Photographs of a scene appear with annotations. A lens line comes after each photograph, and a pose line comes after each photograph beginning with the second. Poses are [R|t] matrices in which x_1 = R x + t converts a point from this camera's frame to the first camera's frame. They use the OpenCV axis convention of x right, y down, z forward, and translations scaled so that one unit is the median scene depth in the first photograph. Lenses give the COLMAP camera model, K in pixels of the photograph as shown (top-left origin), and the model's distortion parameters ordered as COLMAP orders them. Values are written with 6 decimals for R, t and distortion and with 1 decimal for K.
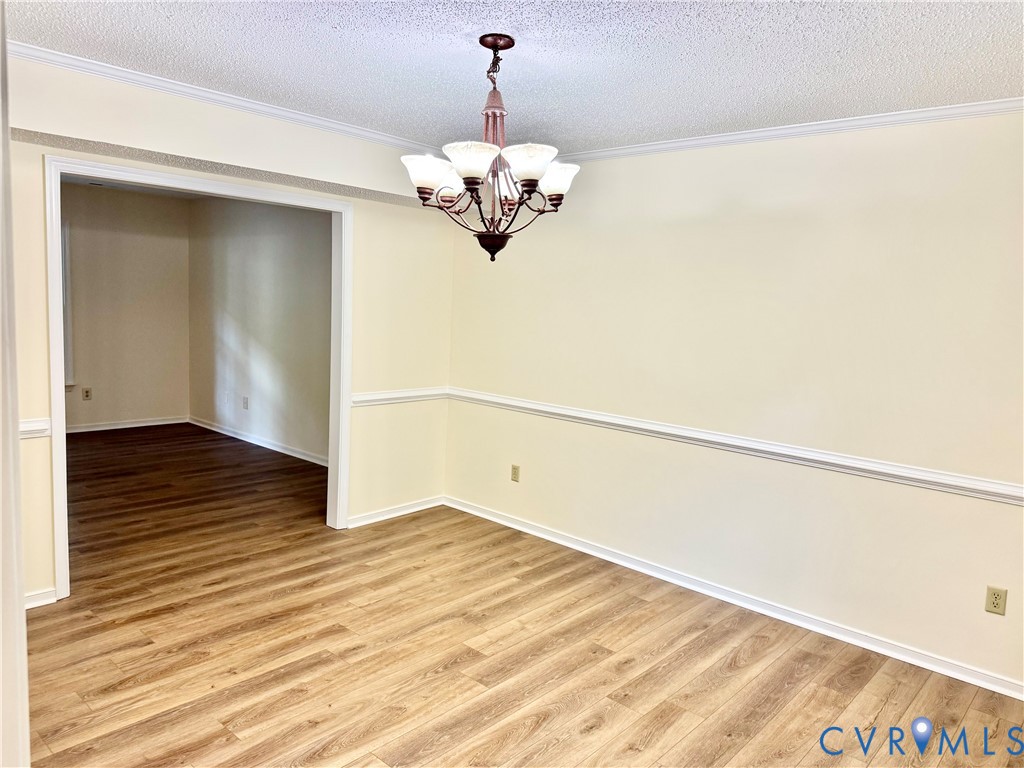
lens RADIAL K [[718.3, 0, 513.5], [0, 718.3, 384.6], [0, 0, 1]] dist [0.048303, -0.068949]
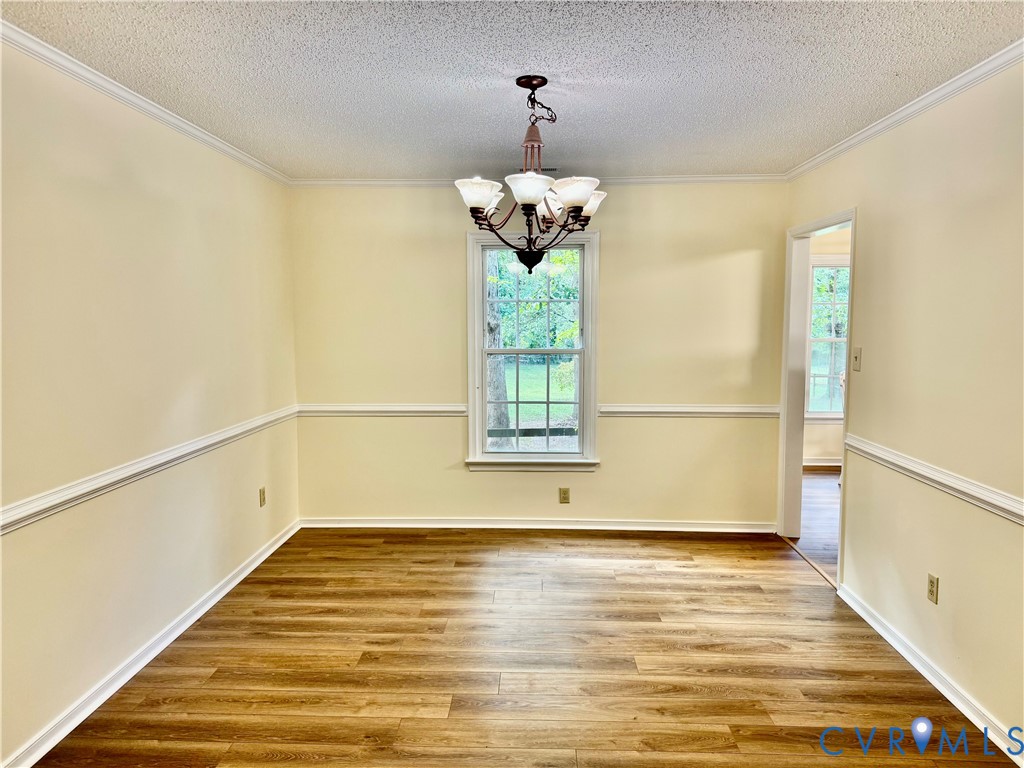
lens RADIAL K [[718.3, 0, 513.6], [0, 718.3, 382.0], [0, 0, 1]] dist [0.048303, -0.068949]
pose [[-0.644505, -0.118428, 0.755373, -0.749783], [0.061002, 0.976818, 0.205195, -0.201637], [-0.762162, 0.178329, -0.622340, 1.477620]]
